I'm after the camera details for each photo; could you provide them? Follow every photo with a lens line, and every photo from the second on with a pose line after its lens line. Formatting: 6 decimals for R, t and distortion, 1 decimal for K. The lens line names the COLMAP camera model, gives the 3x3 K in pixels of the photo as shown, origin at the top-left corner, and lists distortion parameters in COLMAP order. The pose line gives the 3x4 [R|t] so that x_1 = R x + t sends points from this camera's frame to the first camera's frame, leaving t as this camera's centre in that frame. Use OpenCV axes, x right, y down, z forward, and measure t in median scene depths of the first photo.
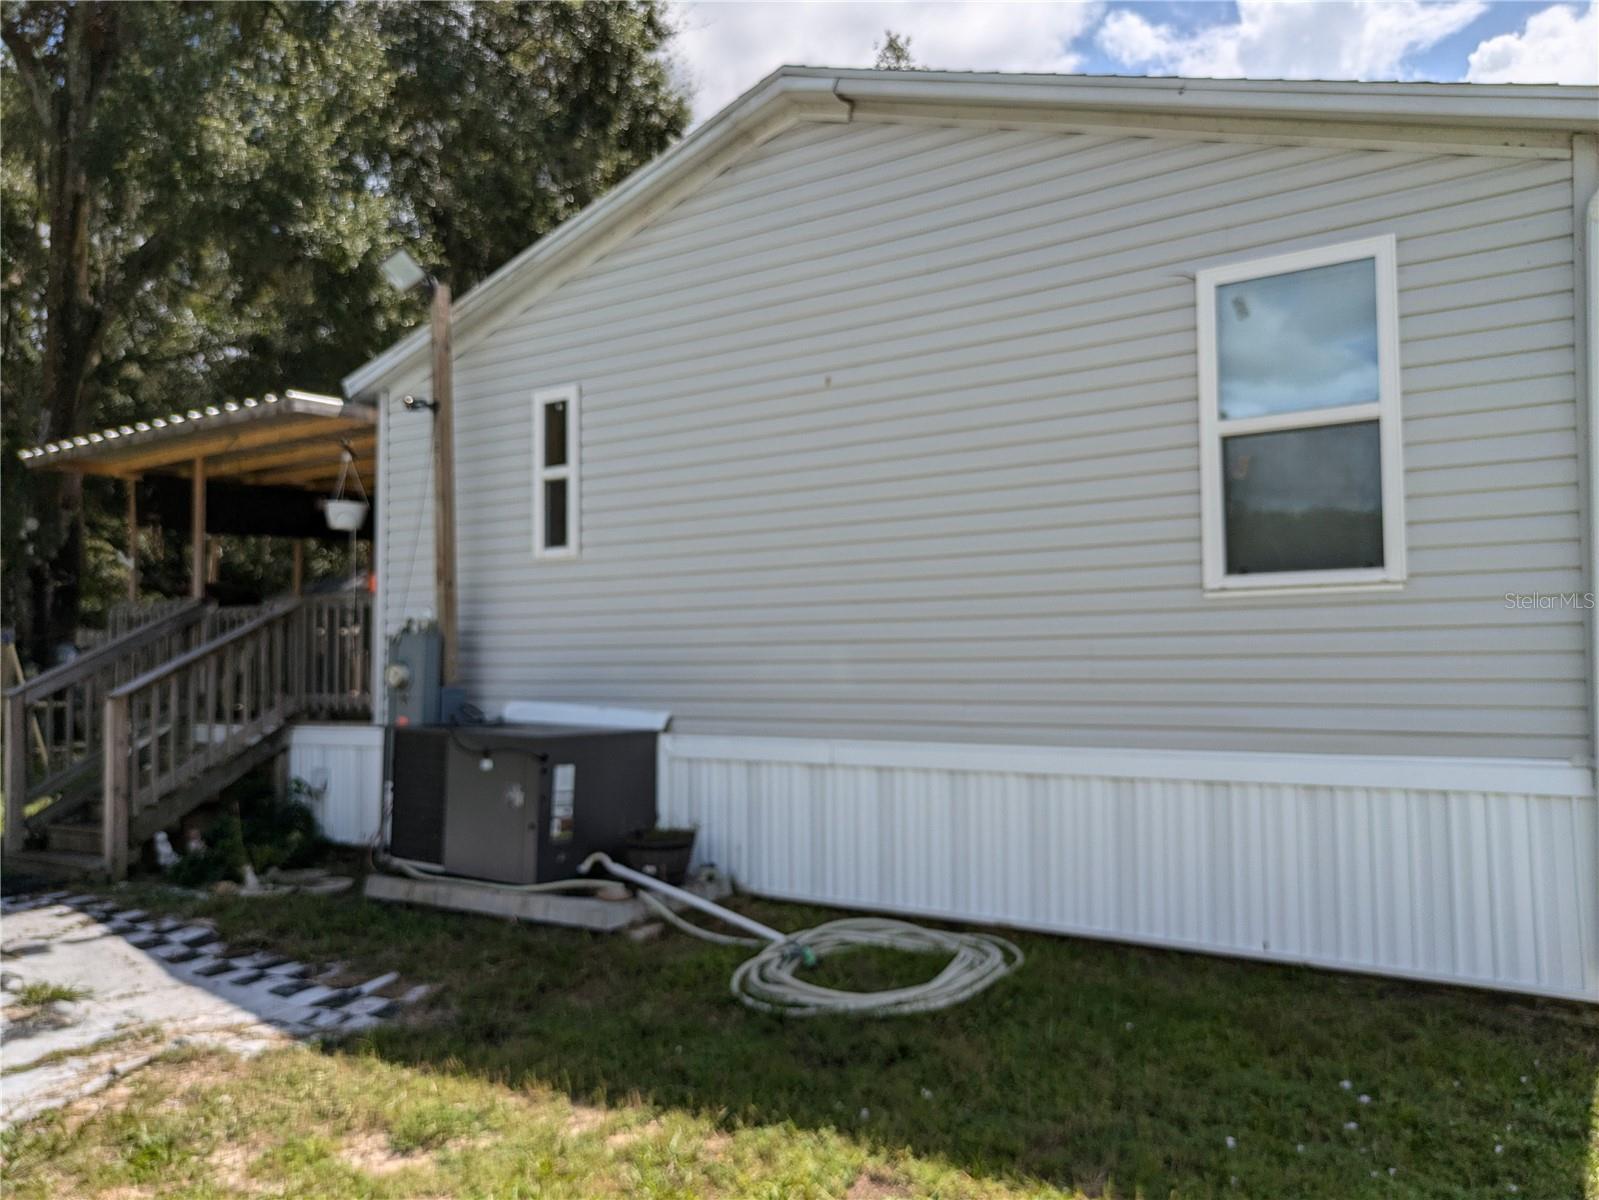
lens RADIAL K [[1193.1, 0, 799.6], [0, 1193.1, 601.4], [0, 0, 1]] dist [0.024448, -0.011962]
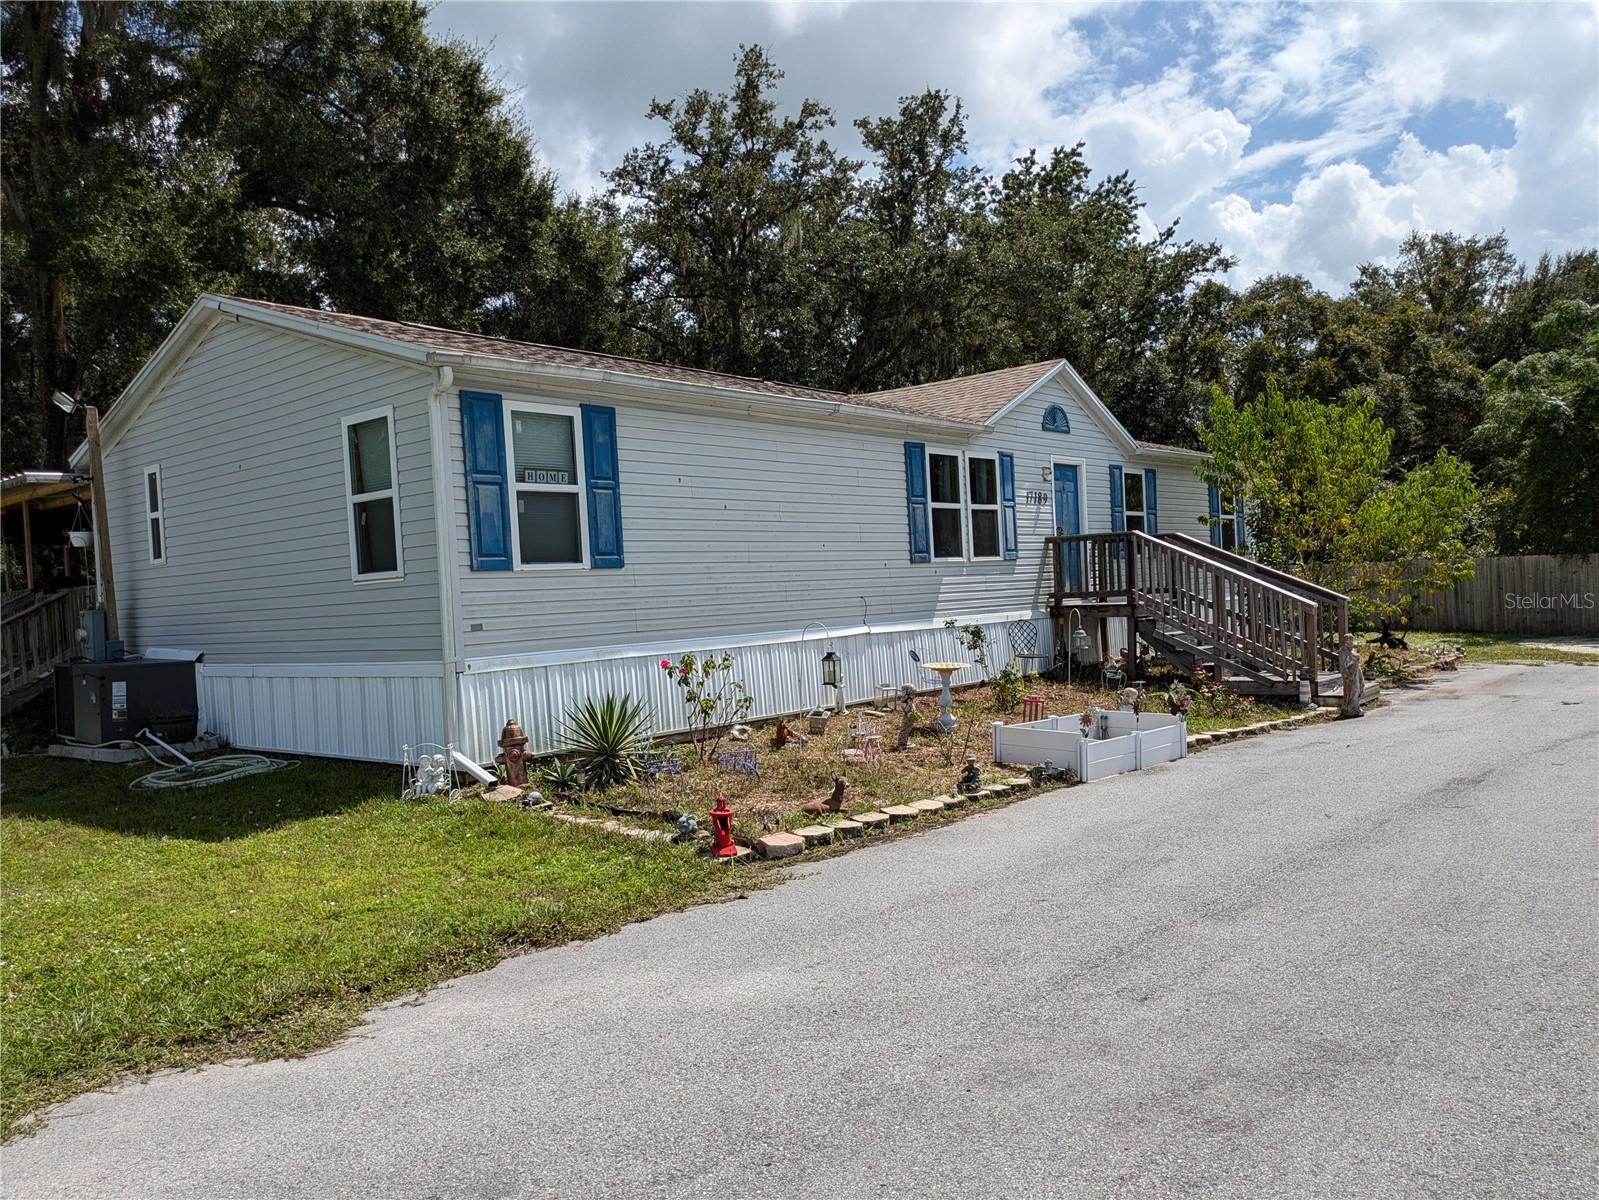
lens RADIAL K [[1193.1, 0, 802.9], [0, 1193.1, 602.7], [0, 0, 1]] dist [0.024448, -0.011962]
pose [[0.992648, -0.043291, -0.113026, 0.999082], [0.050333, 0.996916, 0.060211, -0.042189], [0.110071, -0.065458, 0.991766, -0.683367]]
